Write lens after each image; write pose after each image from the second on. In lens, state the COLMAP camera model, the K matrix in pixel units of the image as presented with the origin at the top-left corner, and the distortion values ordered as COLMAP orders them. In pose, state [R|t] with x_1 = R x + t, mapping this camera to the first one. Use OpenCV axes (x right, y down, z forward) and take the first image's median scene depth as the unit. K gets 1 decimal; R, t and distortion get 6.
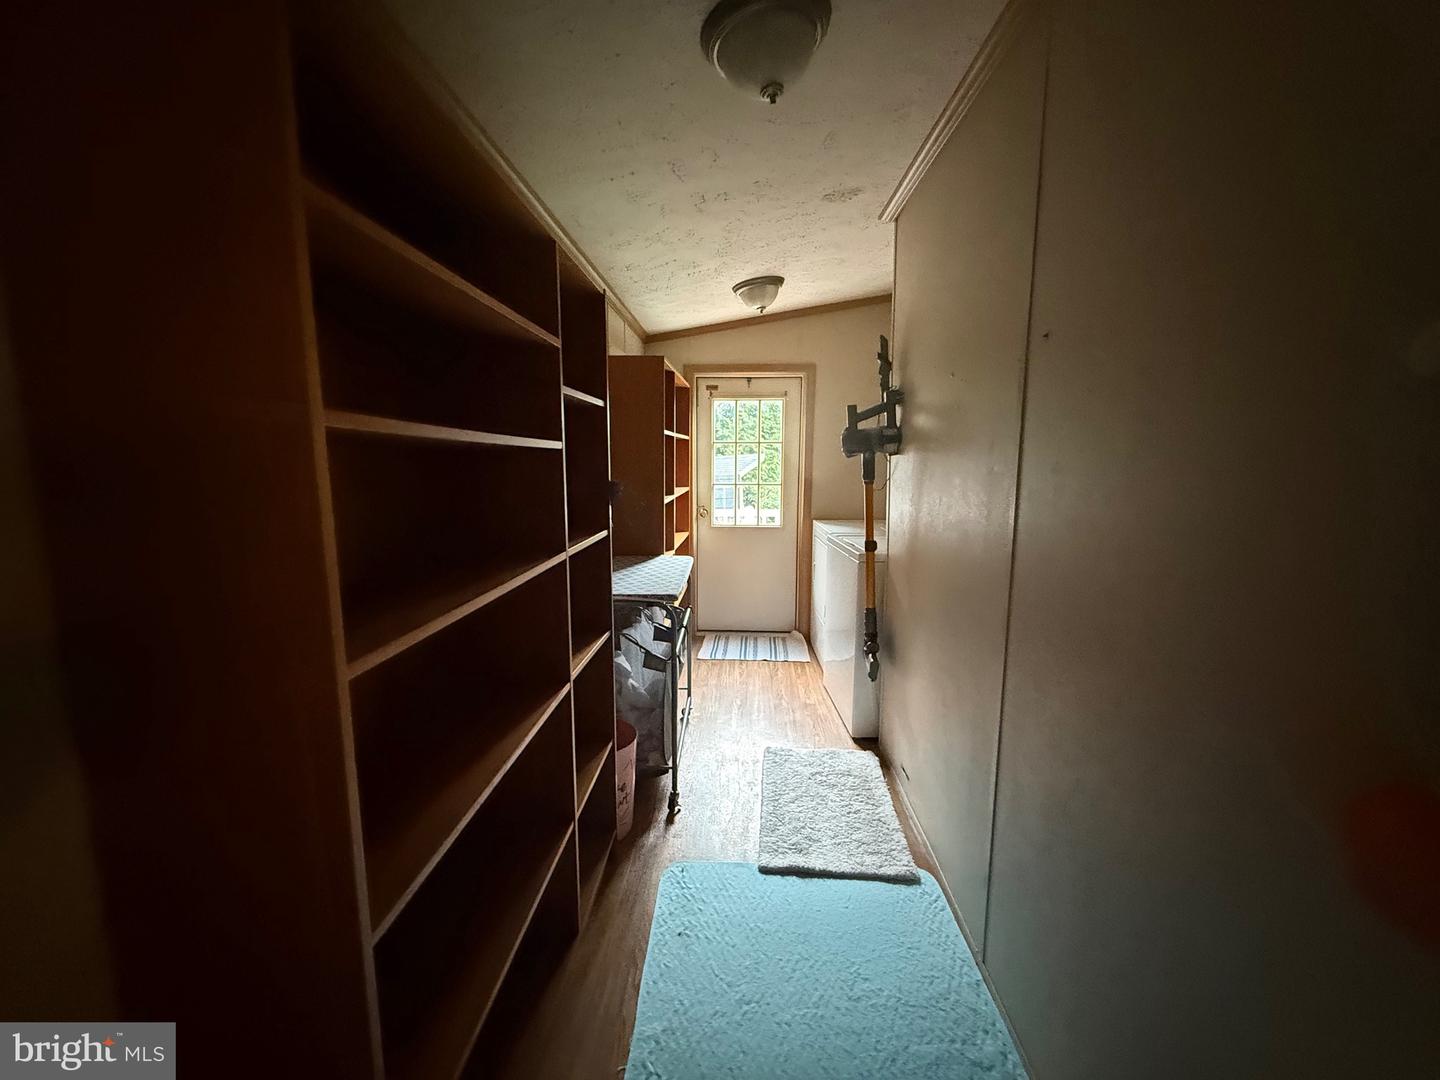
lens RADIAL K [[577.6, 0, 720.0], [0, 577.6, 540.0], [0, 0, 1]] dist [0.000118, 0.000405]
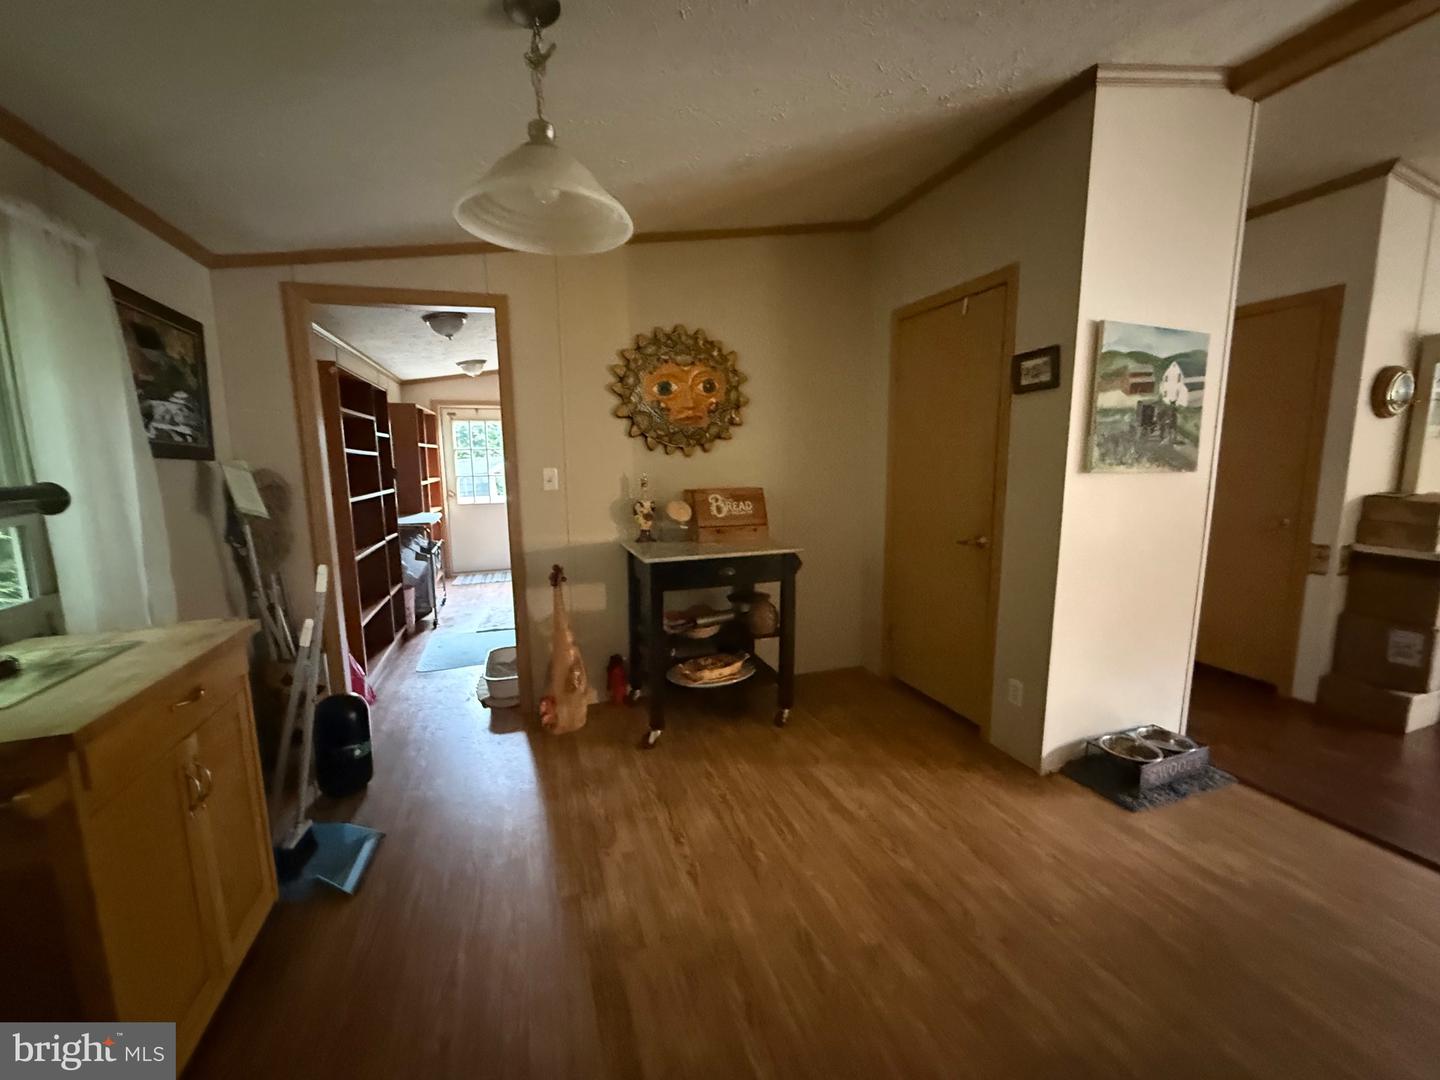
lens RADIAL K [[577.6, 0, 720.0], [0, 577.6, 540.0], [0, 0, 1]] dist [0.000118, 0.000405]
pose [[0.930231, -0.065828, 0.361021, 0.088303], [0.066643, 0.997725, 0.010205, 0.125231], [-0.360871, 0.014567, 0.932502, -0.828675]]
